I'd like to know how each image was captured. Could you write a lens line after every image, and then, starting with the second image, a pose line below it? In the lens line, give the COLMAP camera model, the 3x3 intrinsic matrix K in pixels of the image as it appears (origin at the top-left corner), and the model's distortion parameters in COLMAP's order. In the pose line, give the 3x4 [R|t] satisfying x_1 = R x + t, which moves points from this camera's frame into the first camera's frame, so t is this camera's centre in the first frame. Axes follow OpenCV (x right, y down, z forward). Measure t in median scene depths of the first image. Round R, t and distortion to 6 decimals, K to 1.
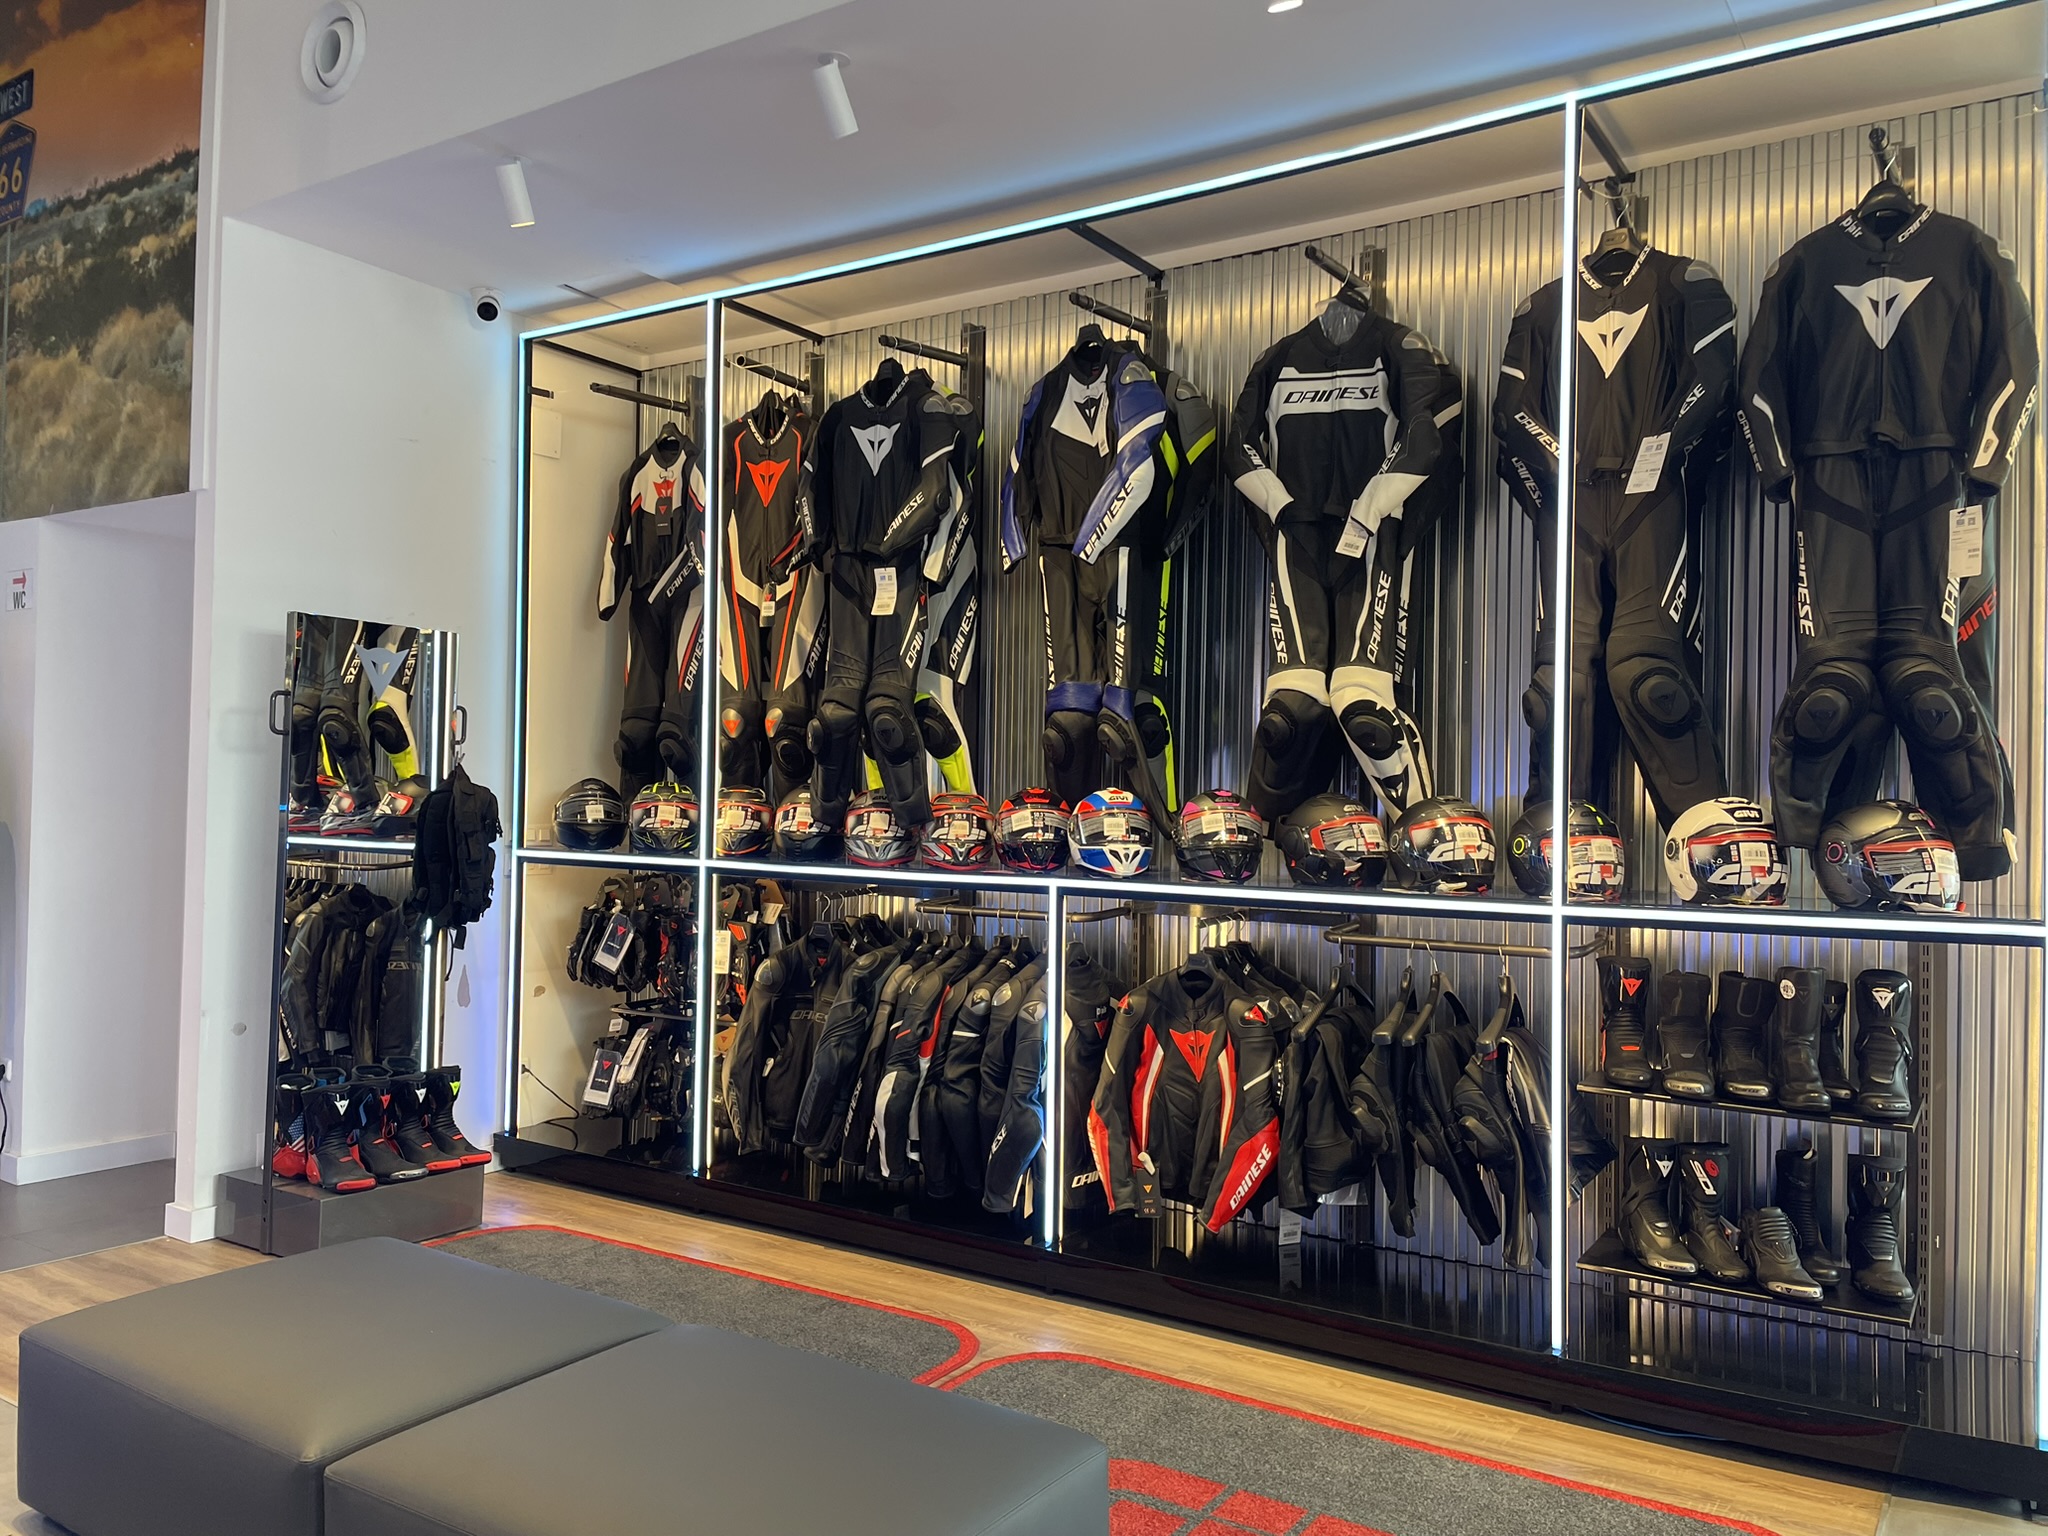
lens RADIAL K [[1536.4, 0, 1029.0], [0, 1536.4, 776.7], [0, 0, 1]] dist [0.116351, -0.156581]
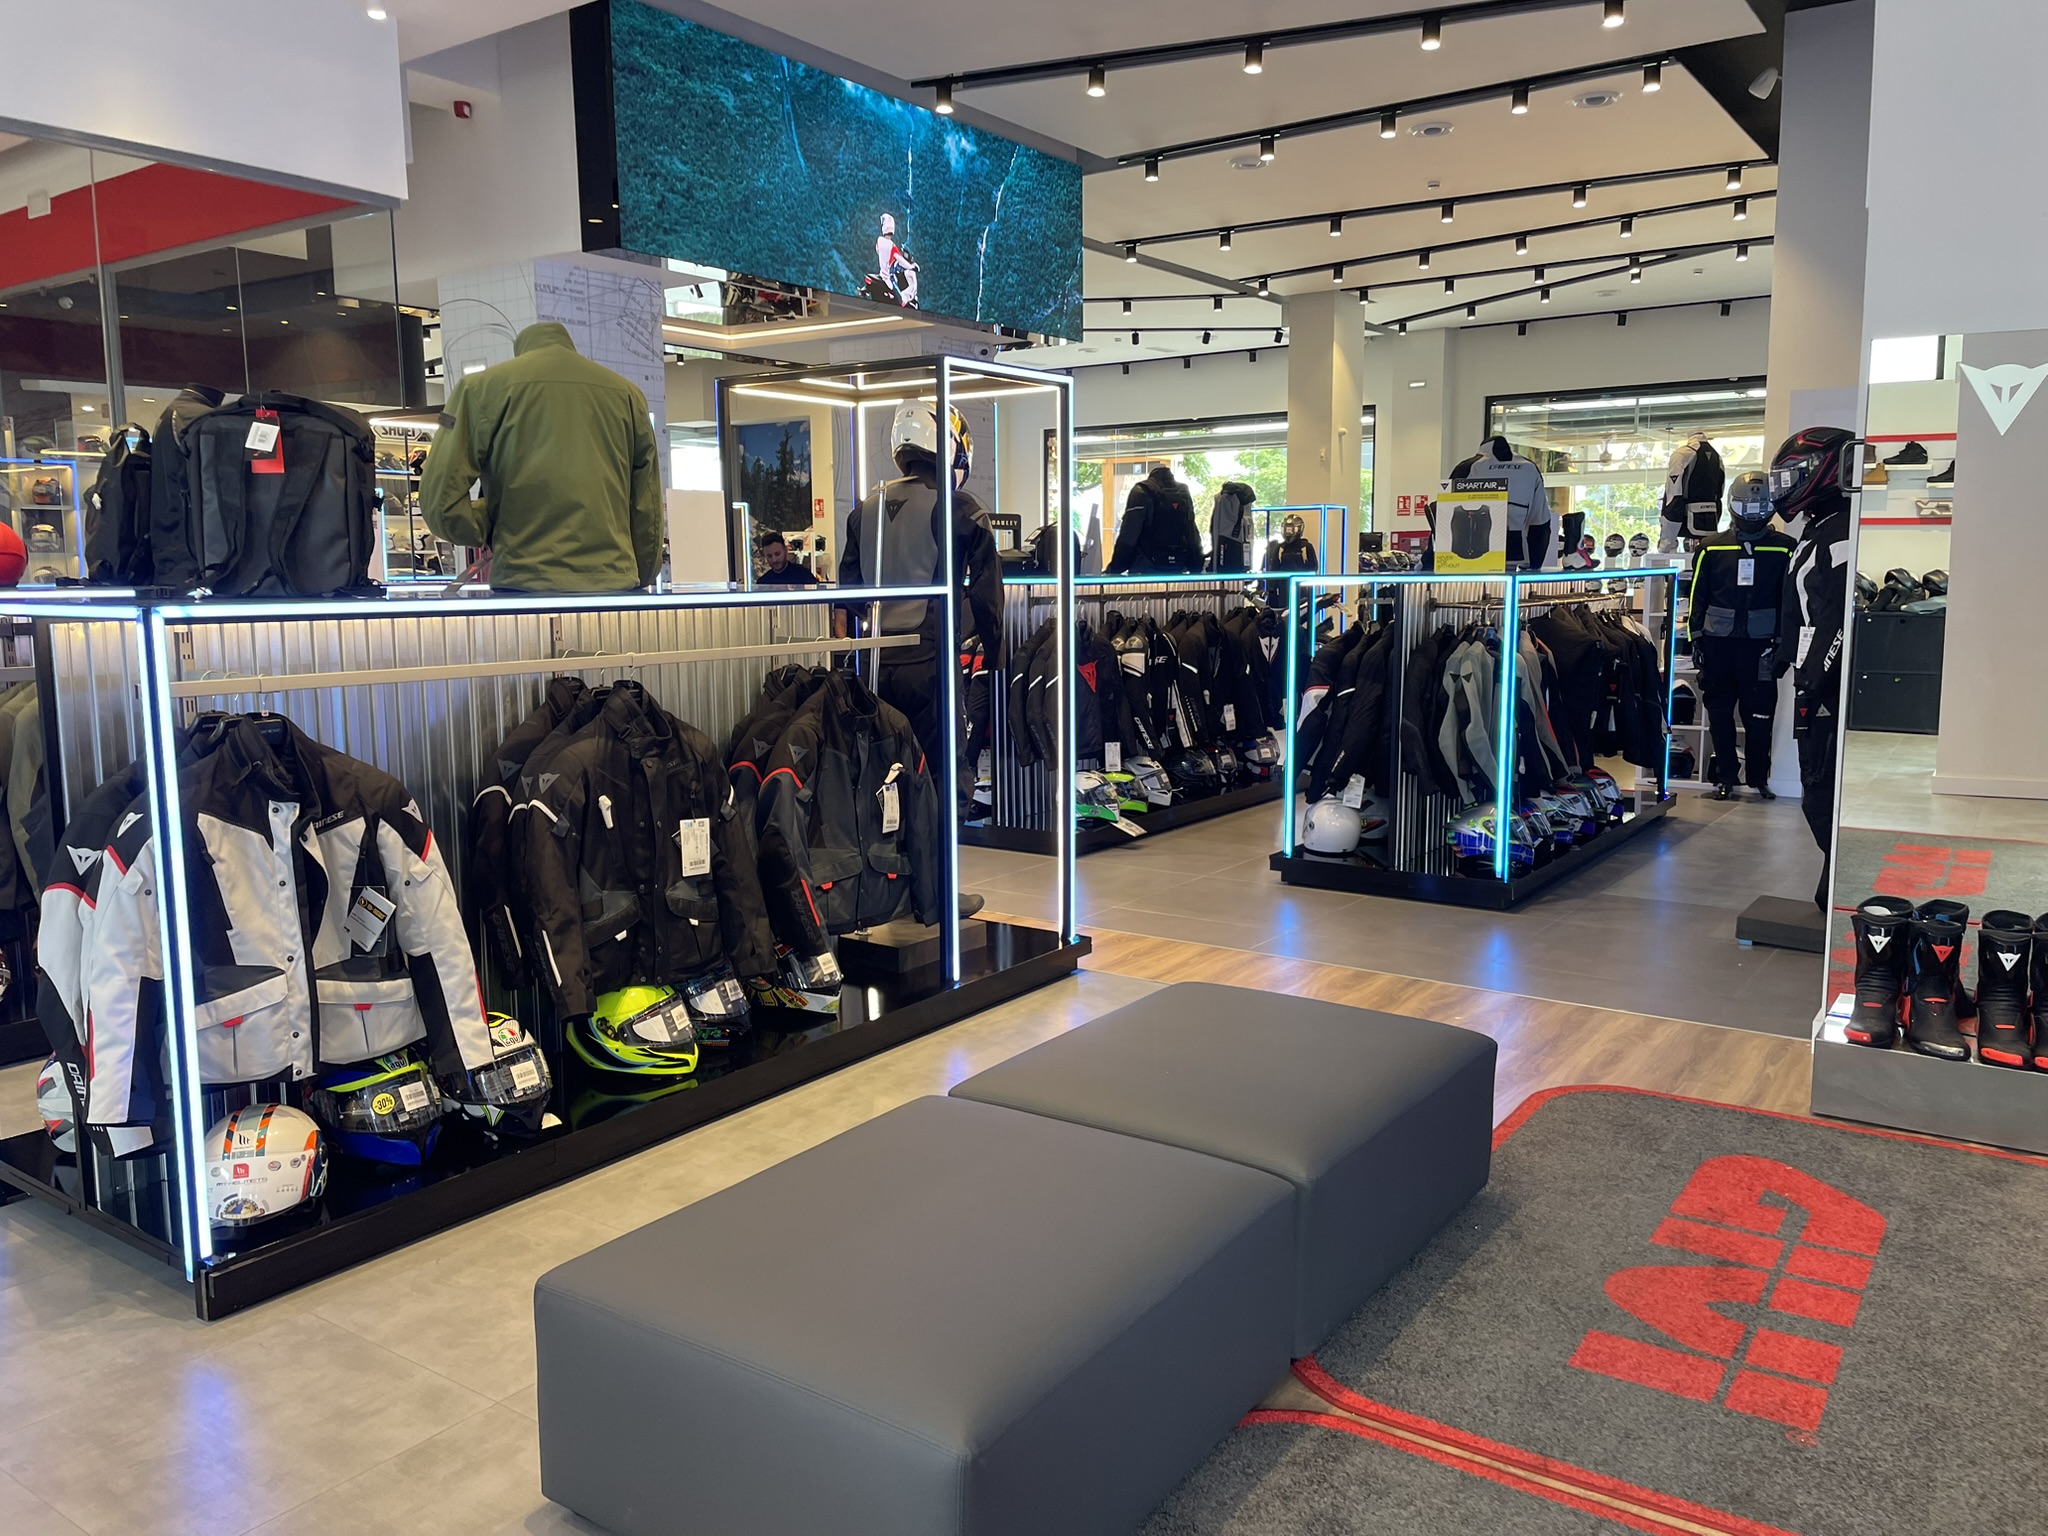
lens RADIAL K [[1536.4, 0, 1029.0], [0, 1536.4, 776.7], [0, 0, 1]] dist [0.116351, -0.156581]
pose [[-0.034155, 0.116934, -0.992552, 0.401552], [0.019250, 0.993024, 0.116327, 0.015718], [0.999231, -0.015133, -0.036168, 0.585049]]
